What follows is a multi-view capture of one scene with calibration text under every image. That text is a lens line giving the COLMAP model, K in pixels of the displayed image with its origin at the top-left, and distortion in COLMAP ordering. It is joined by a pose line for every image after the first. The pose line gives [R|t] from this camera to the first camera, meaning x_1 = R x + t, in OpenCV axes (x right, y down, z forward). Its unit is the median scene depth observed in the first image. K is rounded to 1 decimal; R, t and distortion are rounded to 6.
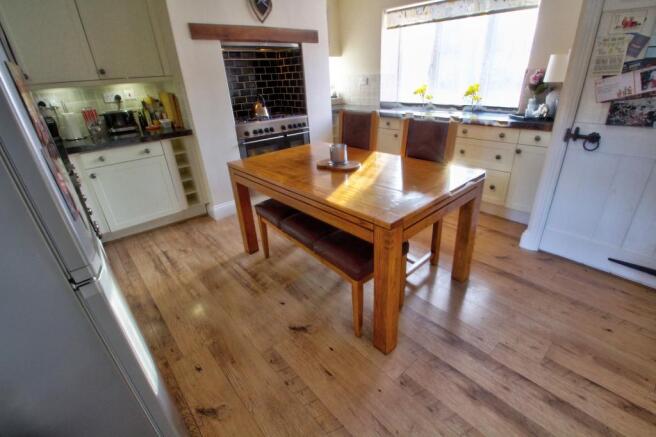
lens RADIAL K [[299.5, 0, 349.3], [0, 299.5, 214.5], [0, 0, 1]] dist [-0.001744, -0.000313]
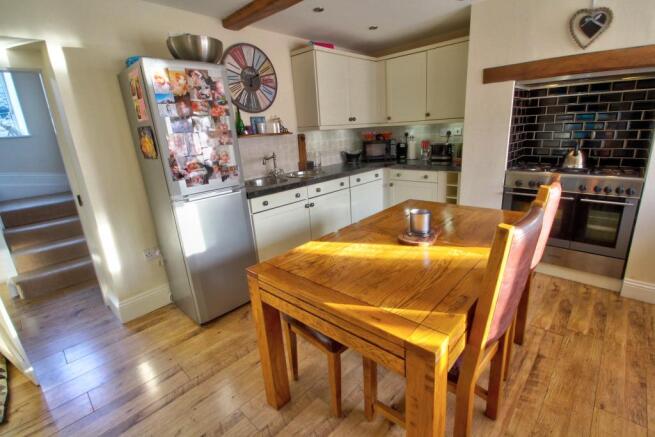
lens RADIAL K [[316.4, 0, 338.9], [0, 316.4, 218.5], [0, 0, 1]] dist [-0.034046, -0.000465]
pose [[0.071869, 0.314851, -0.946416, 0.511839], [-0.377943, 0.886708, 0.266287, -0.242038], [0.923035, 0.338553, 0.182723, 0.446006]]
